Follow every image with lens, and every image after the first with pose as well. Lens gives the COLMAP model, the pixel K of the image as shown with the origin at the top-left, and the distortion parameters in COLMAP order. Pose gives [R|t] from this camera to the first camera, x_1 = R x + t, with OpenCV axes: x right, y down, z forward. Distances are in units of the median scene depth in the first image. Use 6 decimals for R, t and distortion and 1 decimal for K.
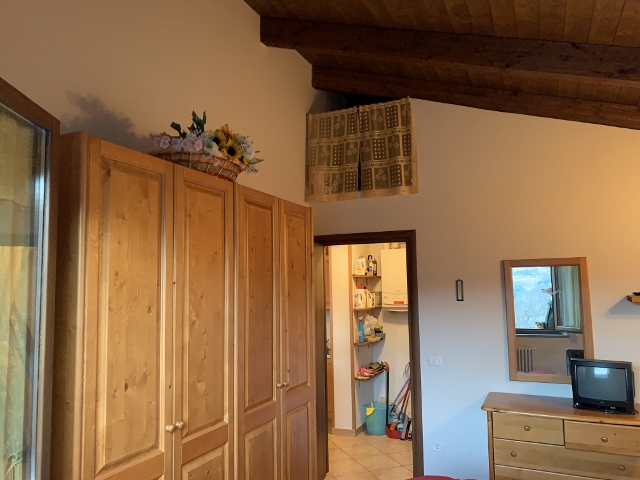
lens RADIAL K [[481.9, 0, 317.5], [0, 481.9, 246.0], [0, 0, 1]] dist [0.057046, -0.058081]
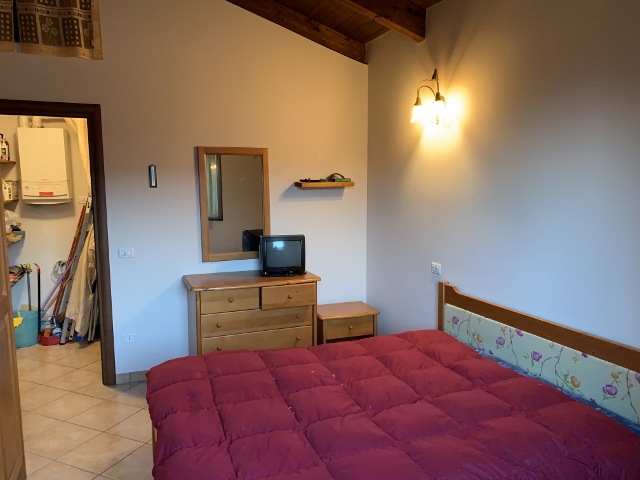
lens RADIAL K [[481.9, 0, 317.6], [0, 481.9, 237.2], [0, 0, 1]] dist [0.057046, -0.058081]
pose [[0.699789, -0.072742, 0.710636, -0.185020], [-0.066008, 0.983961, 0.165721, 0.034225], [-0.711293, -0.162878, 0.683764, 0.119550]]
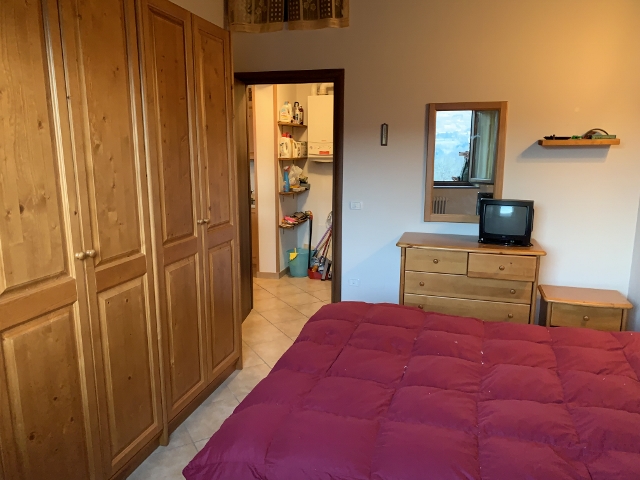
lens RADIAL K [[481.9, 0, 315.2], [0, 481.9, 236.2], [0, 0, 1]] dist [0.057046, -0.058081]
pose [[0.989283, -0.010143, 0.145660, 0.006613], [-0.028483, 0.965014, 0.260647, 0.042880], [-0.143208, -0.262003, 0.954382, 0.022196]]
